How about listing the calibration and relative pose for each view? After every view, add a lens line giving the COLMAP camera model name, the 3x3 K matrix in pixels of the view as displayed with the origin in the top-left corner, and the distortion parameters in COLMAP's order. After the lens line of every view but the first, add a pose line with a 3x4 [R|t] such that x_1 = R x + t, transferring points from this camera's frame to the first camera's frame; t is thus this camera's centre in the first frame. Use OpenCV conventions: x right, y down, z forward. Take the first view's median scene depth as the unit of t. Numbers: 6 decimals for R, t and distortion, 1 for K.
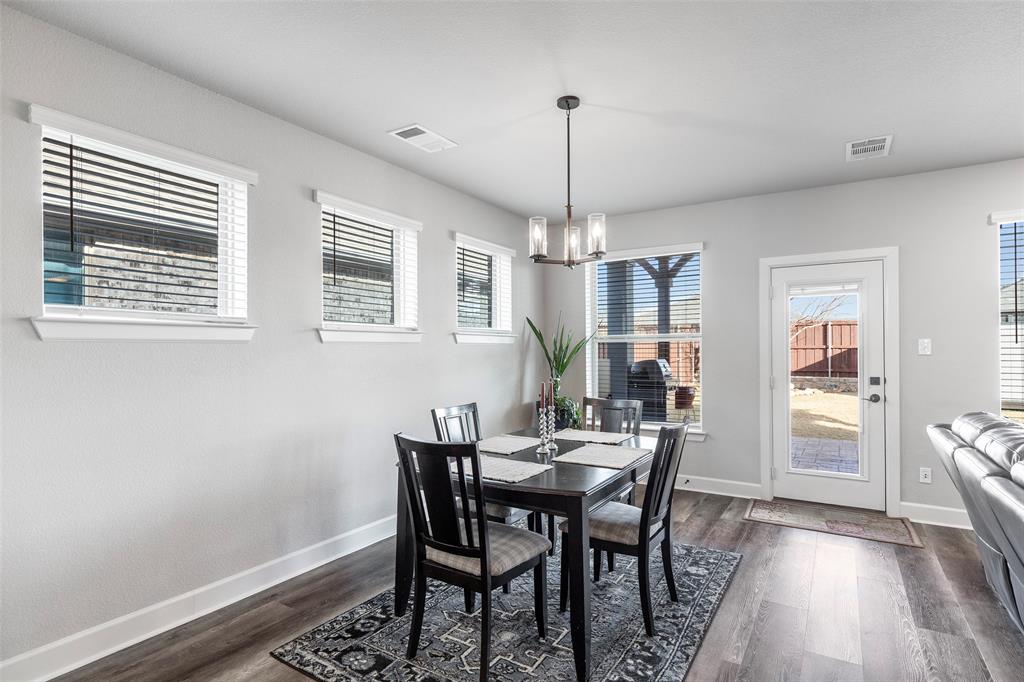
lens RADIAL K [[527.5, 0, 507.6], [0, 527.5, 334.1], [0, 0, 1]] dist [-0.006182, -0.001088]
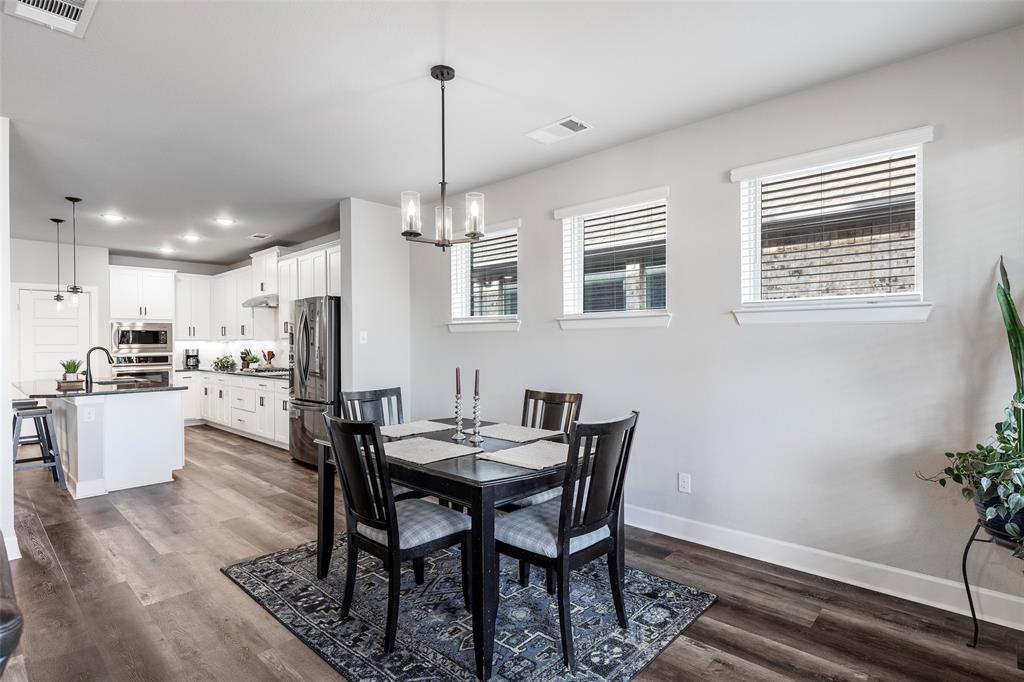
lens RADIAL K [[527.5, 0, 531.5], [0, 527.5, 340.7], [0, 0, 1]] dist [-0.006182, -0.001088]
pose [[-0.177372, 0.011020, -0.984082, 0.984637], [0.038024, 0.999267, 0.004336, 0.036344], [0.983409, -0.036649, -0.177661, 1.273224]]
